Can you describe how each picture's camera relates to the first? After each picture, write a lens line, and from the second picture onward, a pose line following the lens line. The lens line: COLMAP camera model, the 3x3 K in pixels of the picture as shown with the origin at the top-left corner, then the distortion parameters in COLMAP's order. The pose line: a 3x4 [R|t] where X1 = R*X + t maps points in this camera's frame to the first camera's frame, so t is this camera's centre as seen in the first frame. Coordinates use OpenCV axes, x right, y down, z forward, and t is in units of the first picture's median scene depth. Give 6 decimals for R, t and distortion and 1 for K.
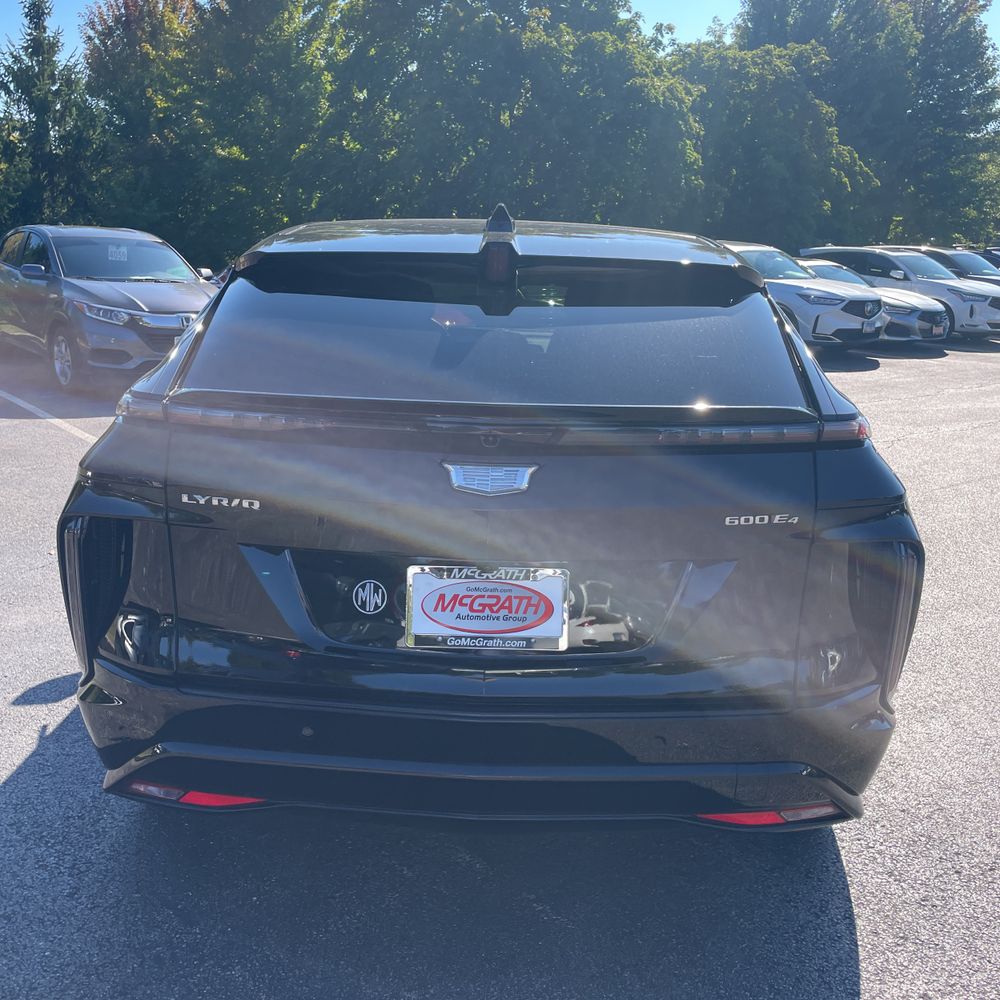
lens RADIAL K [[1022.4, 0, 491.3], [0, 1022.4, 483.5], [0, 0, 1]] dist [0.015628, 0.000000]
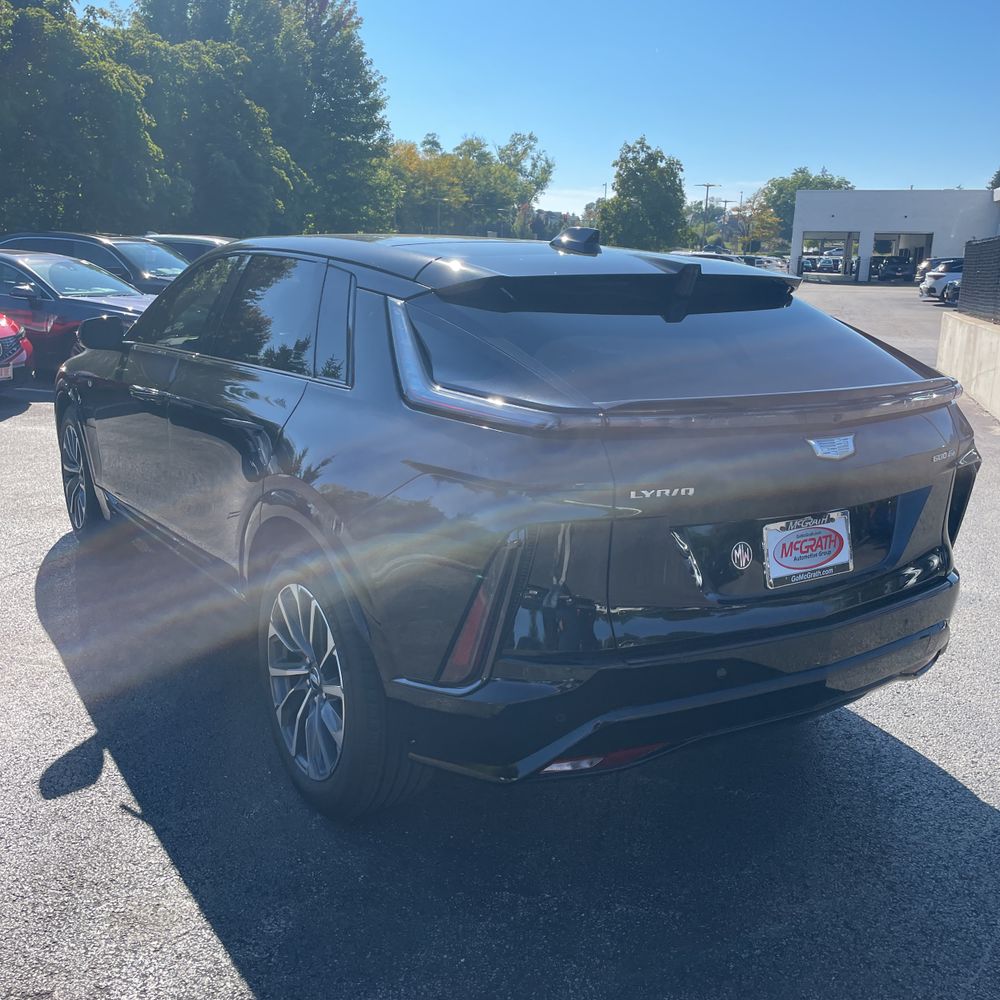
lens RADIAL K [[1022.4, 0, 503.3], [0, 1022.4, 491.8], [0, 0, 1]] dist [0.015628, 0.000000]
pose [[0.831019, -0.130623, 0.540690, -1.016800], [0.123045, 0.991124, 0.050327, -0.062781], [-0.542465, 0.024707, 0.839715, 0.116622]]
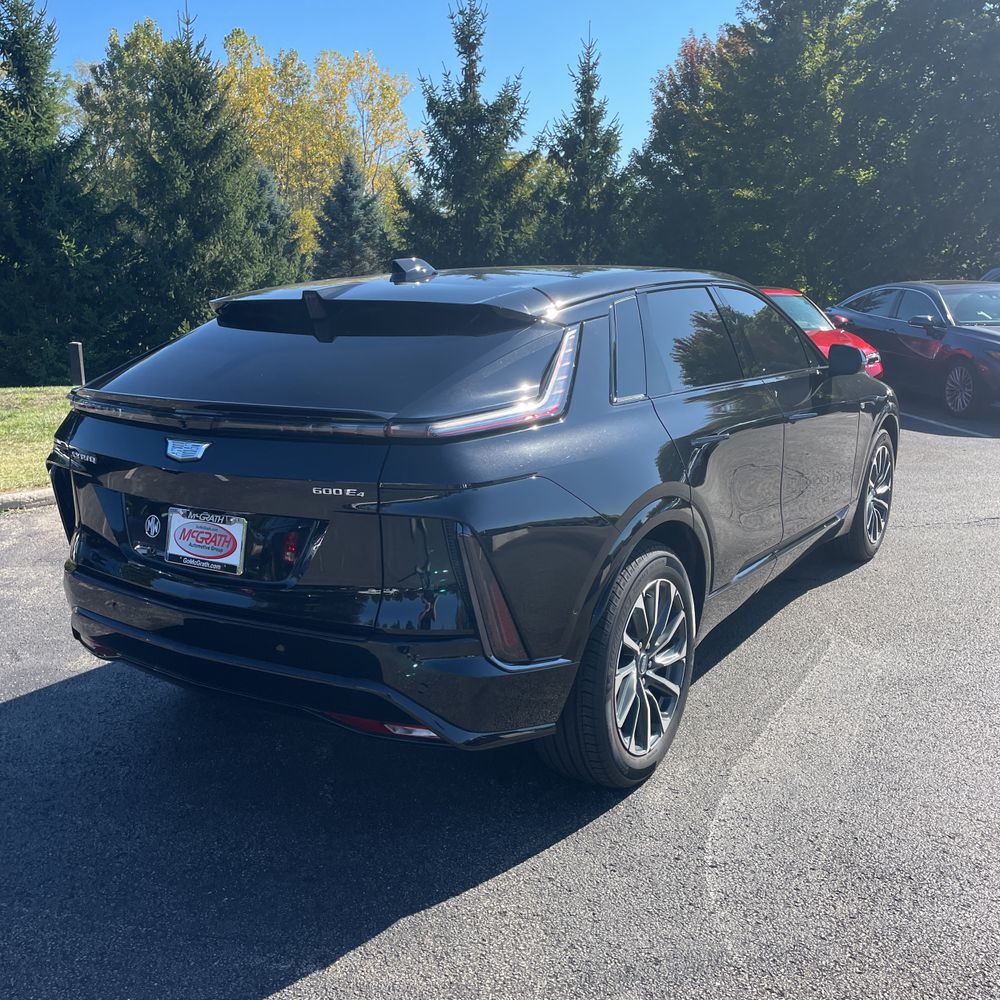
lens RADIAL K [[1022.4, 0, 494.6], [0, 1022.4, 498.7], [0, 0, 1]] dist [0.015628, 0.000000]
pose [[0.850920, 0.073293, -0.520157, 1.107765], [-0.084214, 0.996444, 0.002640, 0.022851], [0.518501, 0.041558, 0.854067, -0.043146]]
